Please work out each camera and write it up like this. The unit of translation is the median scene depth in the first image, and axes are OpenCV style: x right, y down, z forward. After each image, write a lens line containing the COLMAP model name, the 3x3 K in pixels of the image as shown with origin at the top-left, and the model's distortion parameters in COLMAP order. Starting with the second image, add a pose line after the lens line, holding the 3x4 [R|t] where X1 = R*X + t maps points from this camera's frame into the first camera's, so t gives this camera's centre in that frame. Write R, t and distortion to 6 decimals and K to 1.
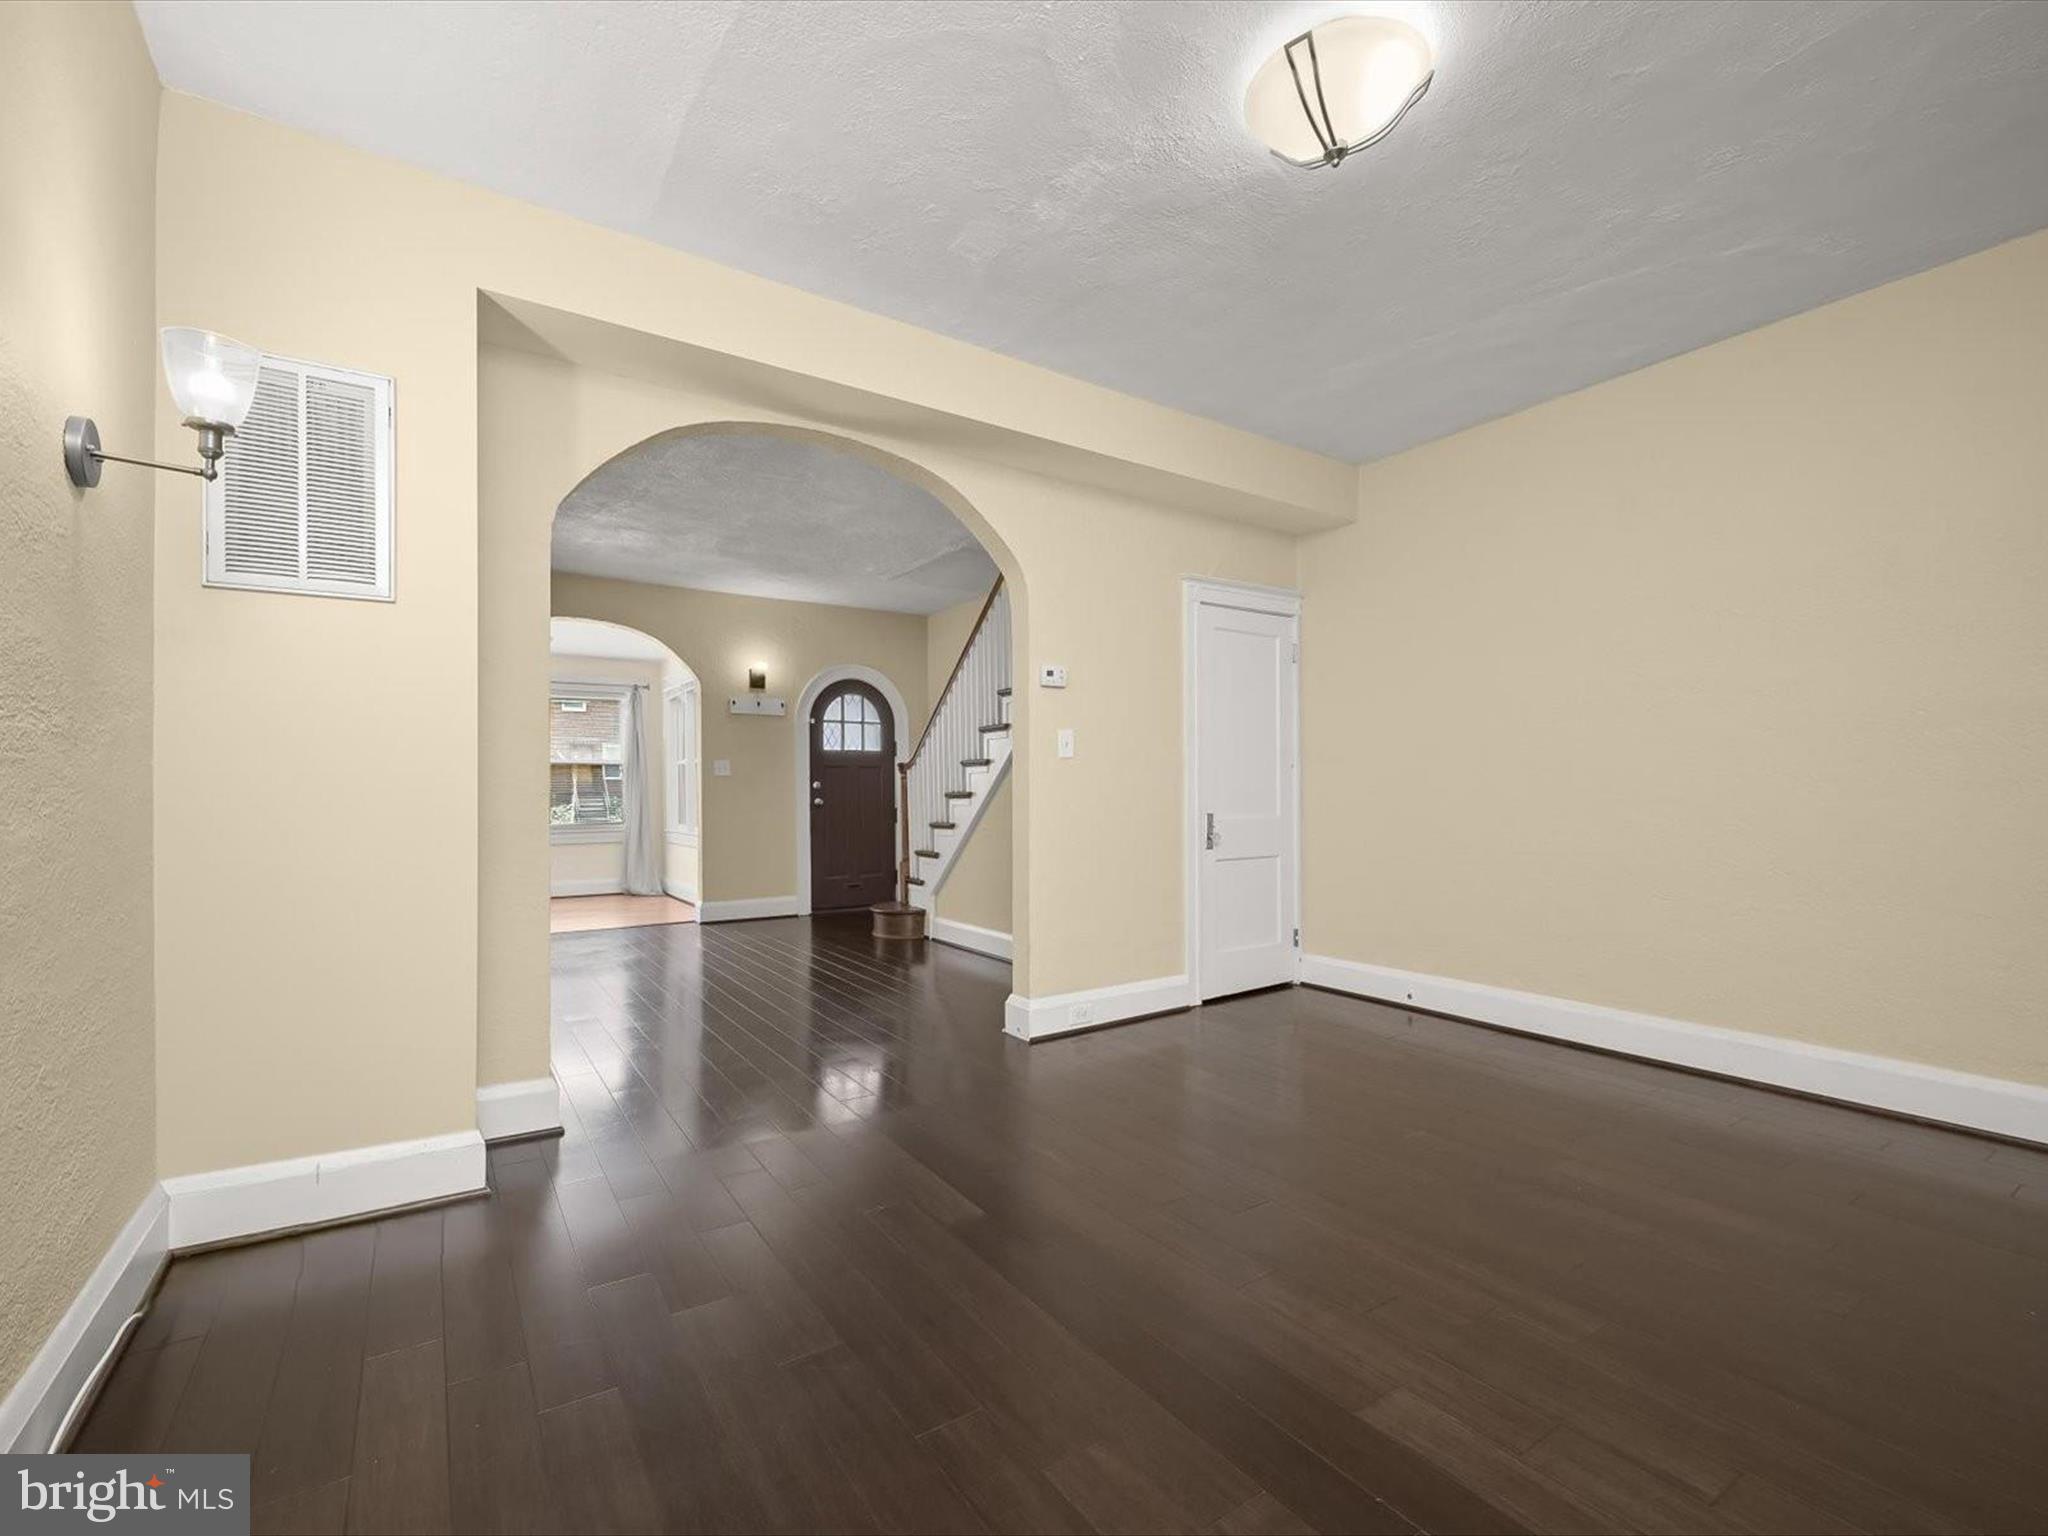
lens RADIAL K [[903.3, 0, 1024.2], [0, 903.3, 788.5], [0, 0, 1]] dist [-0.000323, -0.000028]
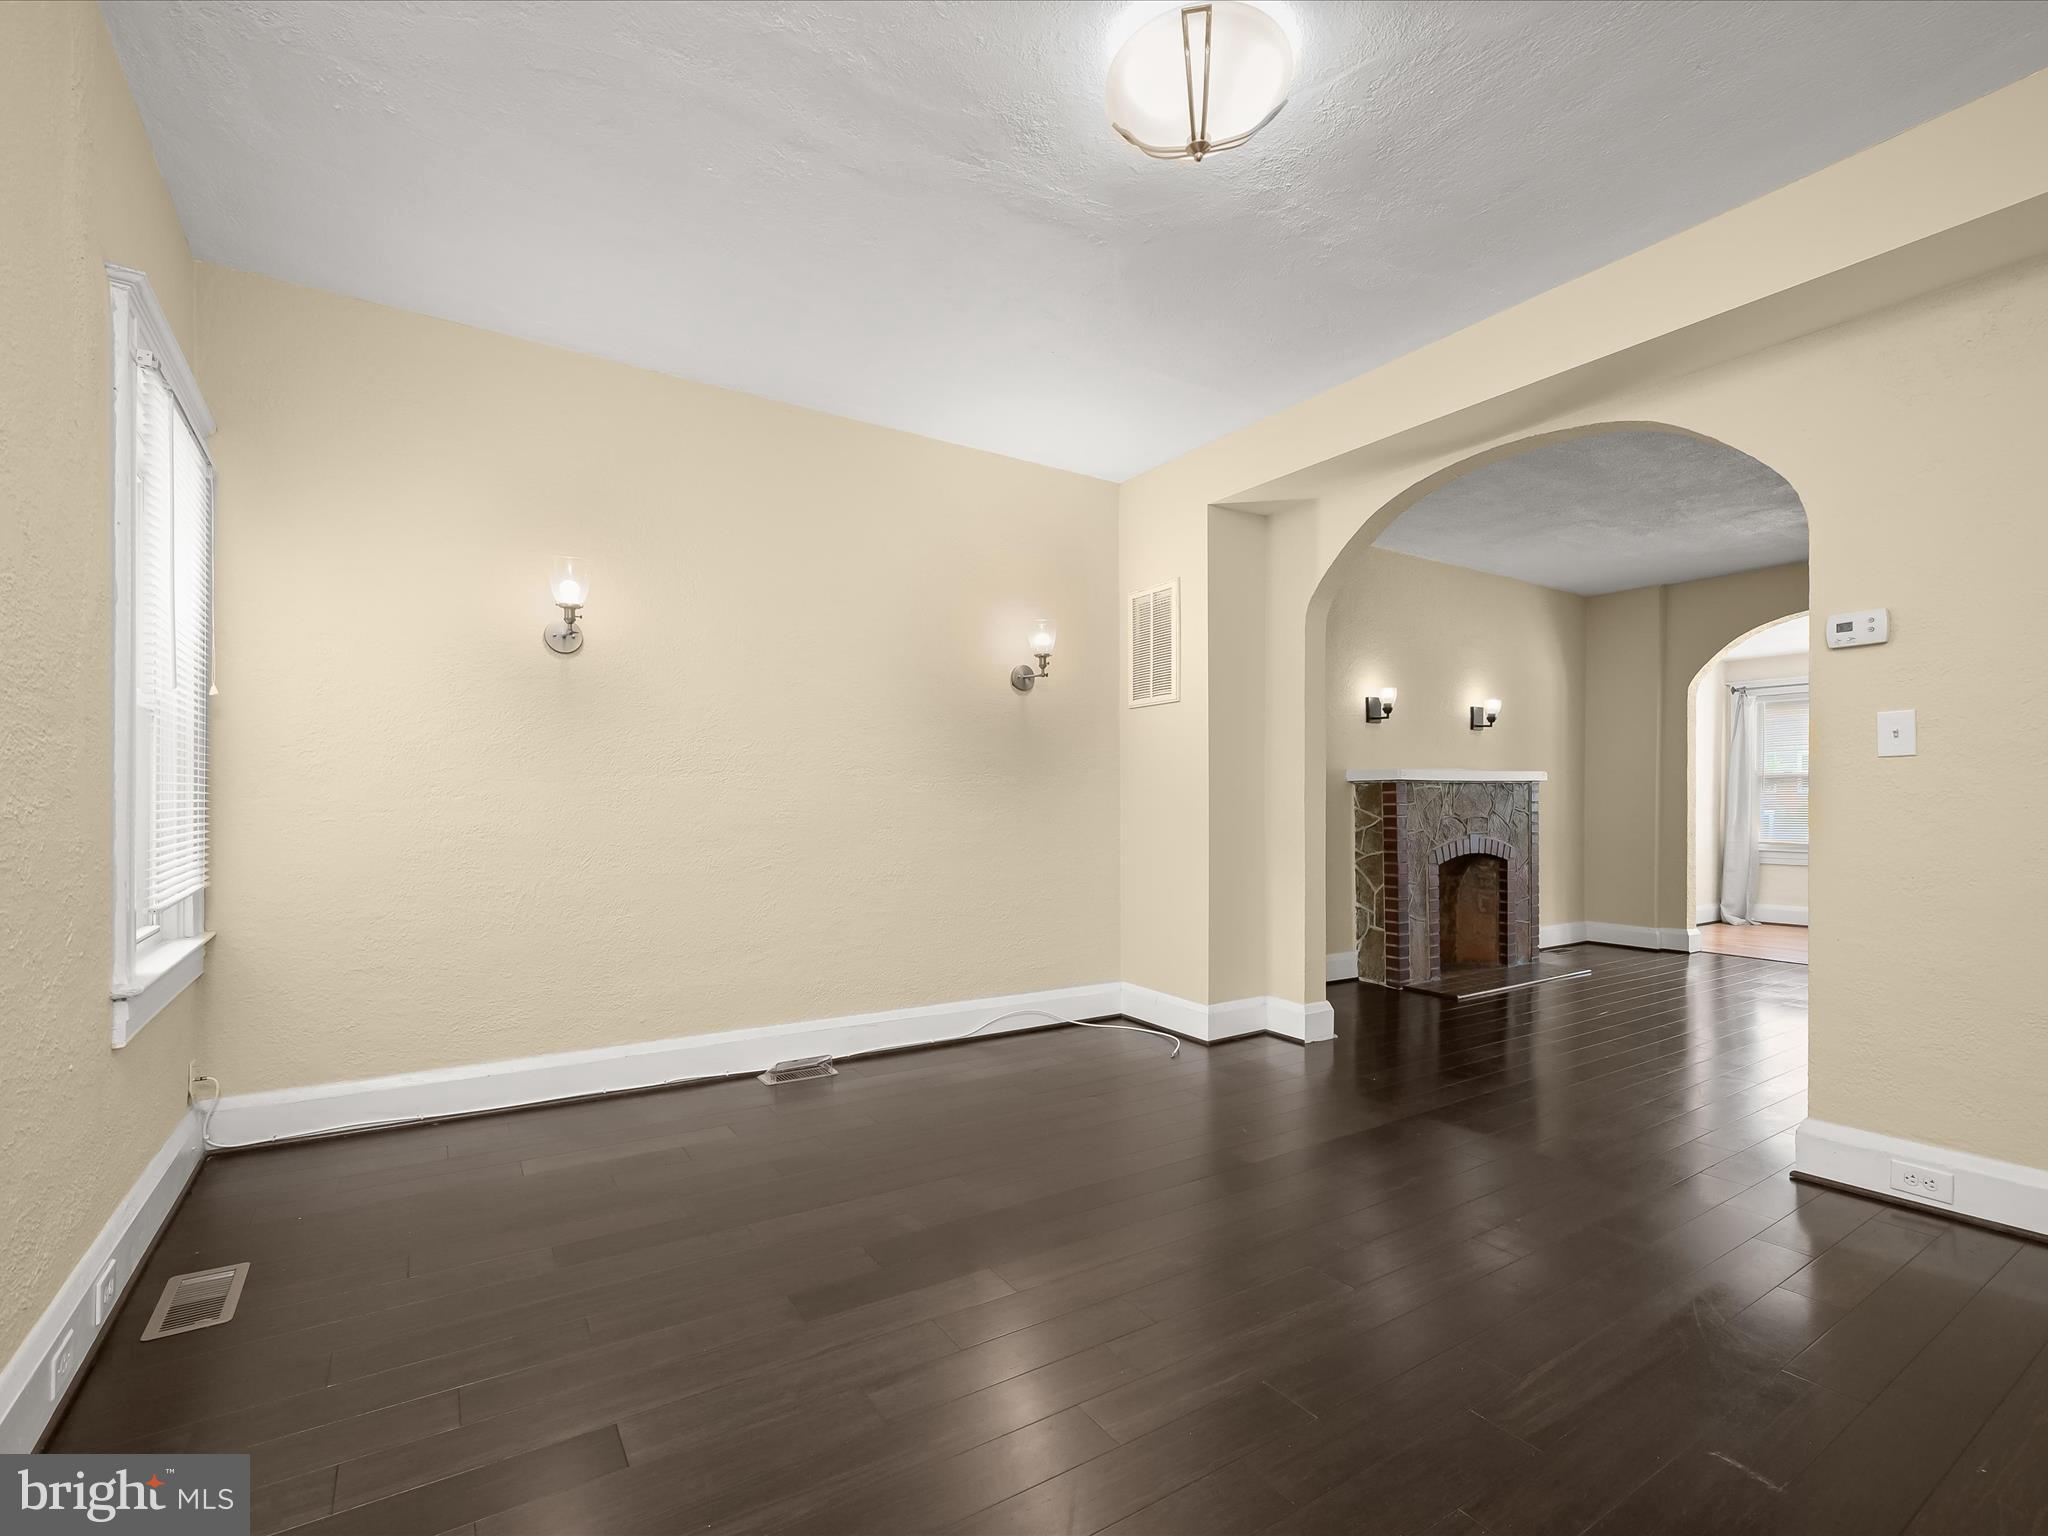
lens RADIAL K [[941.3, 0, 1044.5], [0, 941.3, 804.6], [0, 0, 1]] dist [-0.016188, -0.000451]
pose [[-0.006813, 0.002097, -0.999975, 0.357330], [0.001121, 0.999997, 0.002089, -0.001182], [0.999976, -0.001107, -0.006816, 0.222870]]
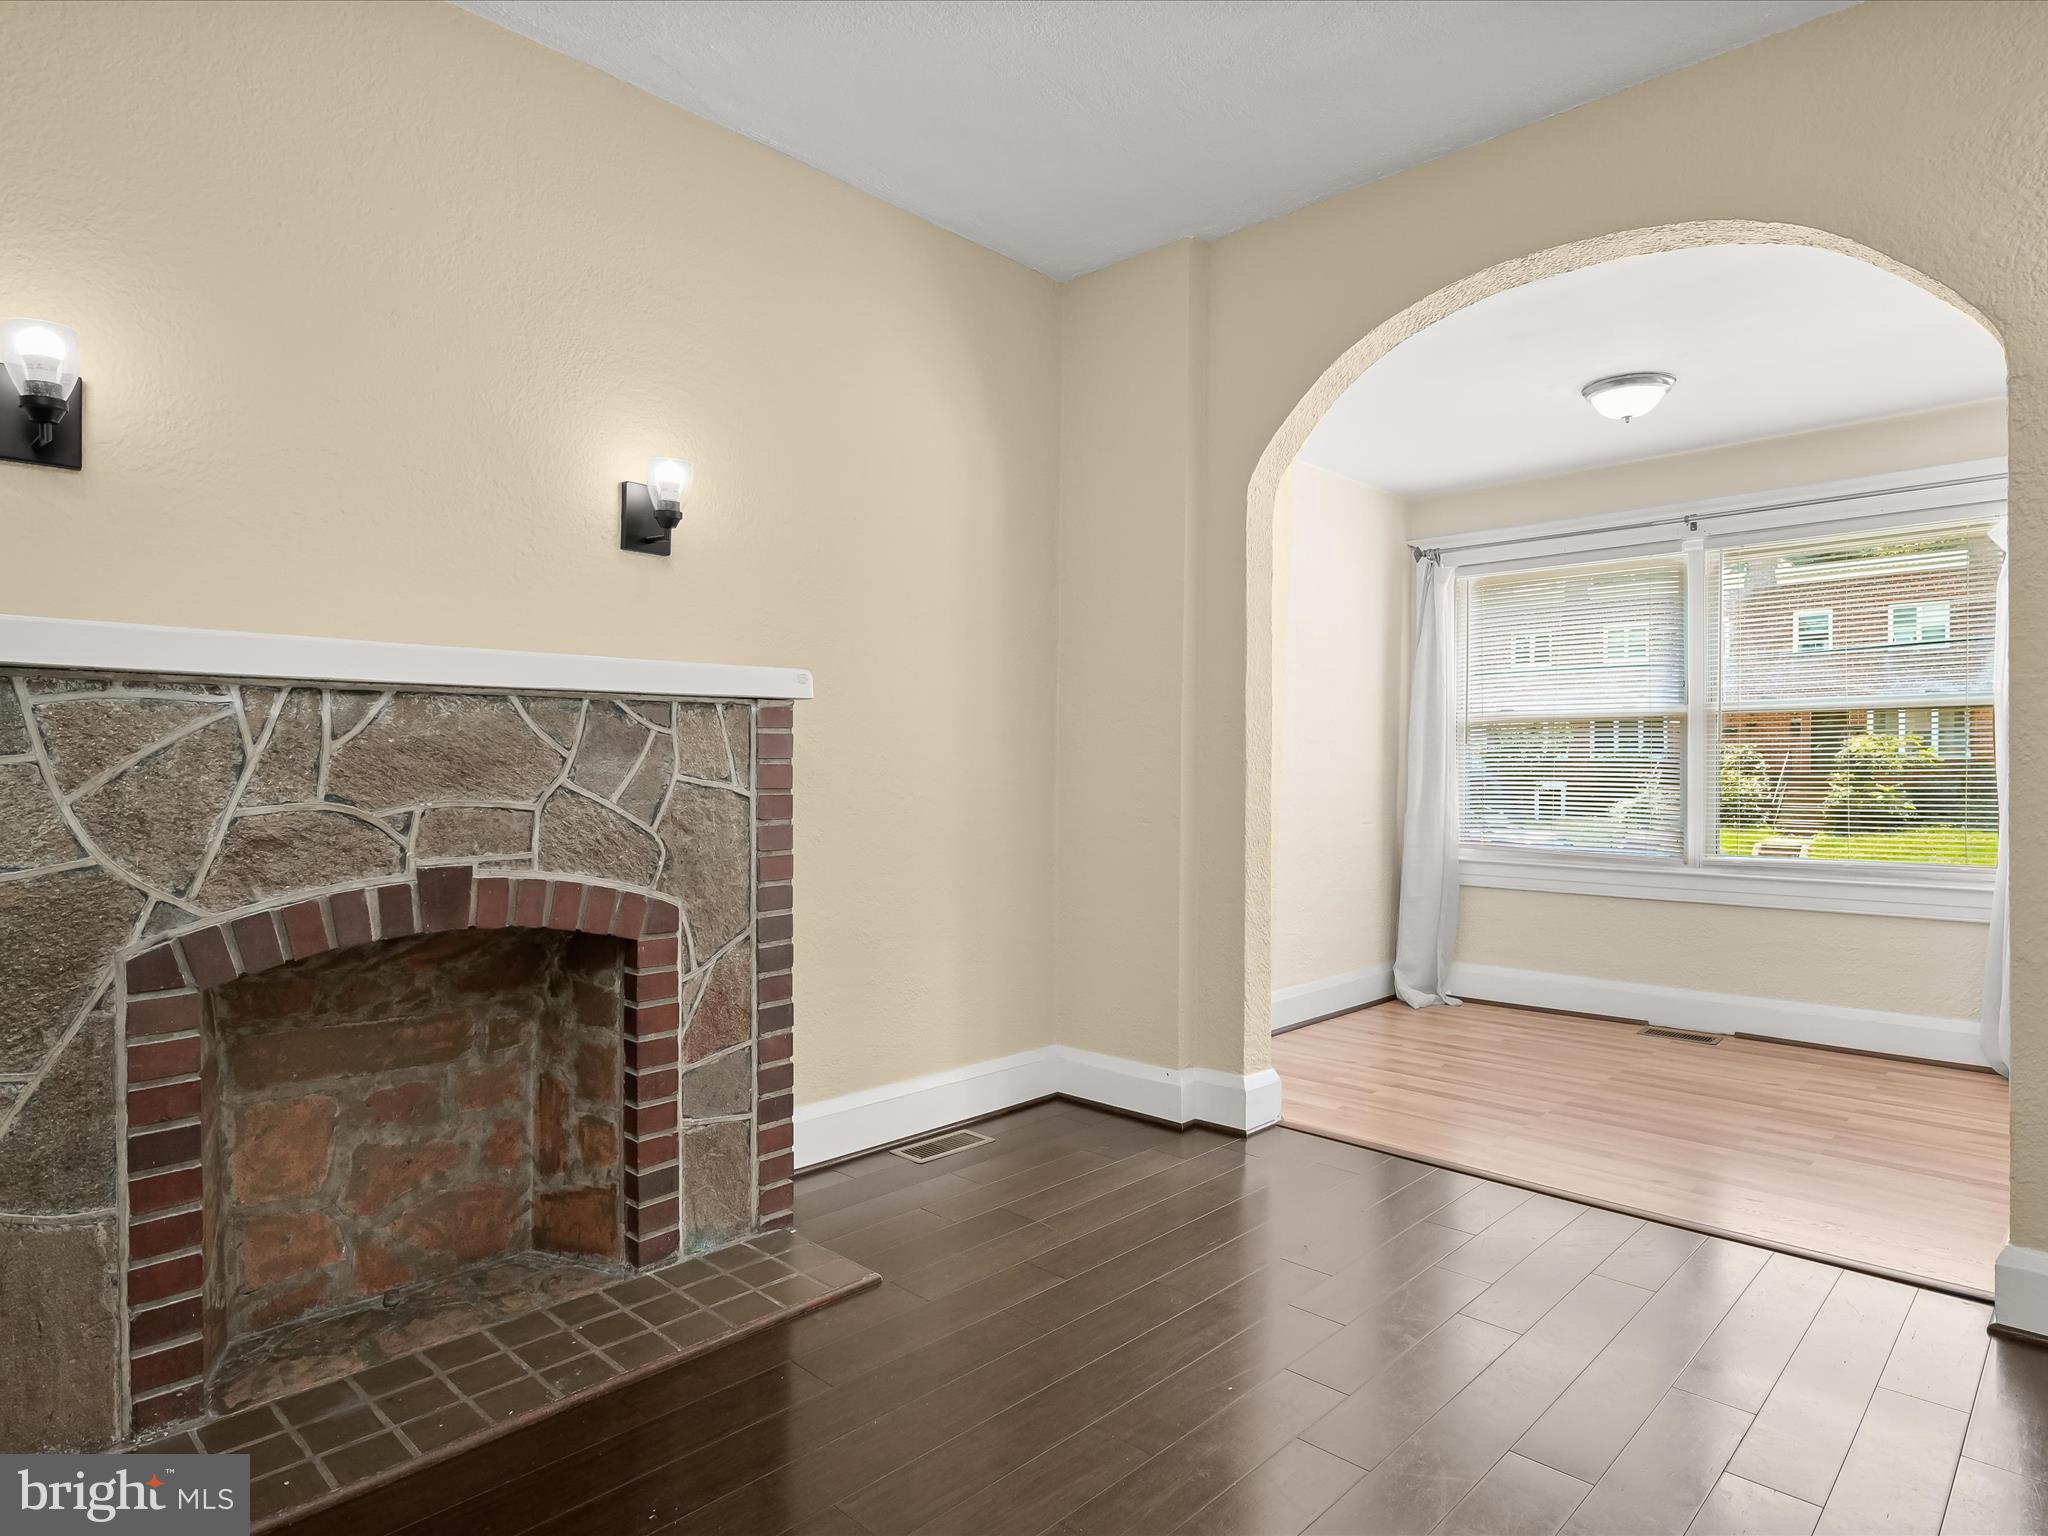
lens RADIAL K [[1172.8, 0, 1033.6], [0, 1172.8, 773.9], [0, 0, 1]] dist [-0.003082, 0.001521]
pose [[0.227167, 0.004558, -0.973845, -0.103101], [-0.005295, 0.999980, 0.003445, 0.000955], [0.973841, 0.004374, 0.227187, 0.637223]]
